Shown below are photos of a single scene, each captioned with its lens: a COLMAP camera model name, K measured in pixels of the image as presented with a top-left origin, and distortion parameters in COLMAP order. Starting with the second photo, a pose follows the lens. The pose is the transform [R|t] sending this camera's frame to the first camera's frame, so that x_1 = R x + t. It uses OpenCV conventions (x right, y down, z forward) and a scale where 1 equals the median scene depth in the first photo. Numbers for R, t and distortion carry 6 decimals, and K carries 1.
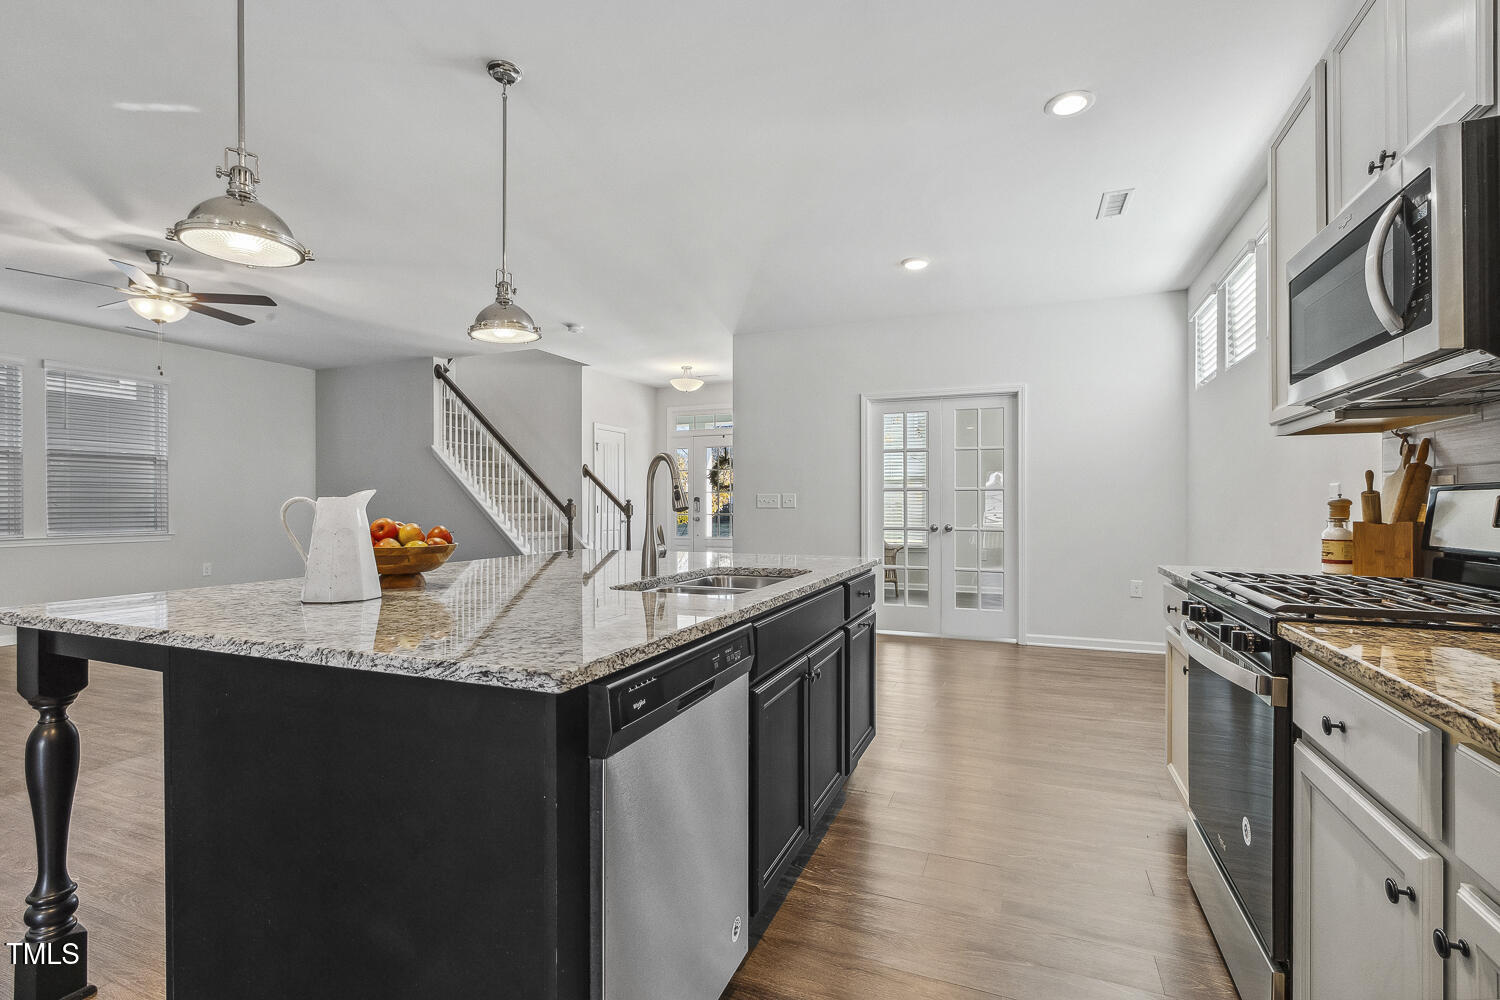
lens RADIAL K [[685.9, 0, 747.9], [0, 685.9, 502.3], [0, 0, 1]] dist [-0.002628, 0.000058]
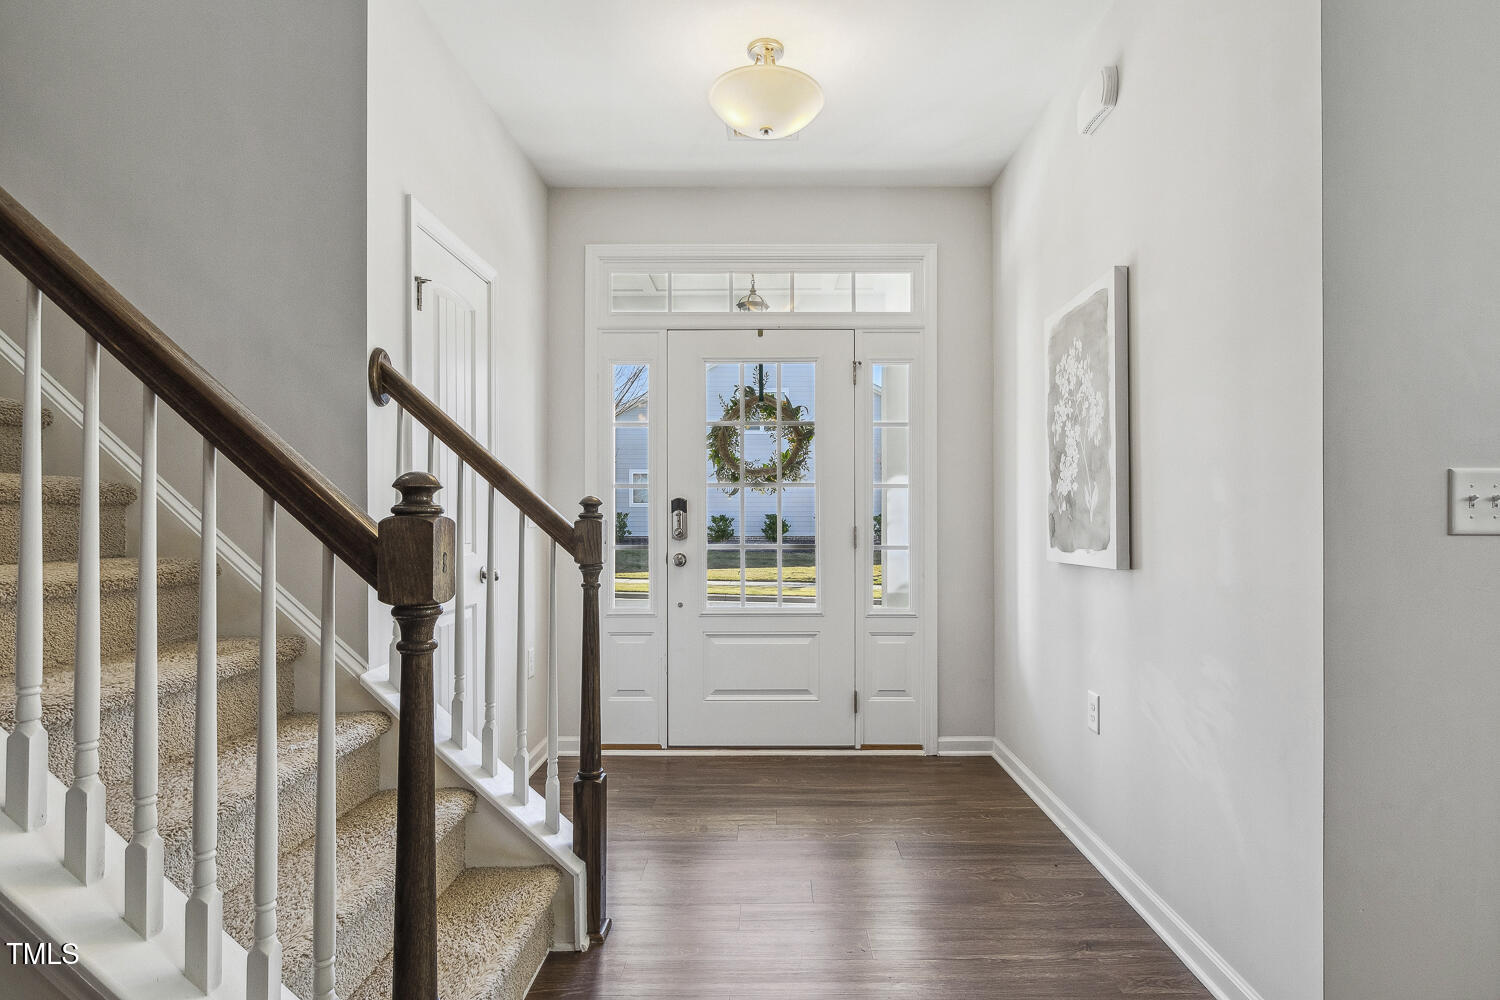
lens RADIAL K [[778.9, 0, 755.3], [0, 778.9, 504.0], [0, 0, 1]] dist [0.003390, 0.000527]
pose [[0.931874, 0.013539, 0.362529, -0.213525], [-0.007962, 0.999826, -0.016873, 0.002230], [-0.362694, 0.012837, 0.931820, 0.702052]]
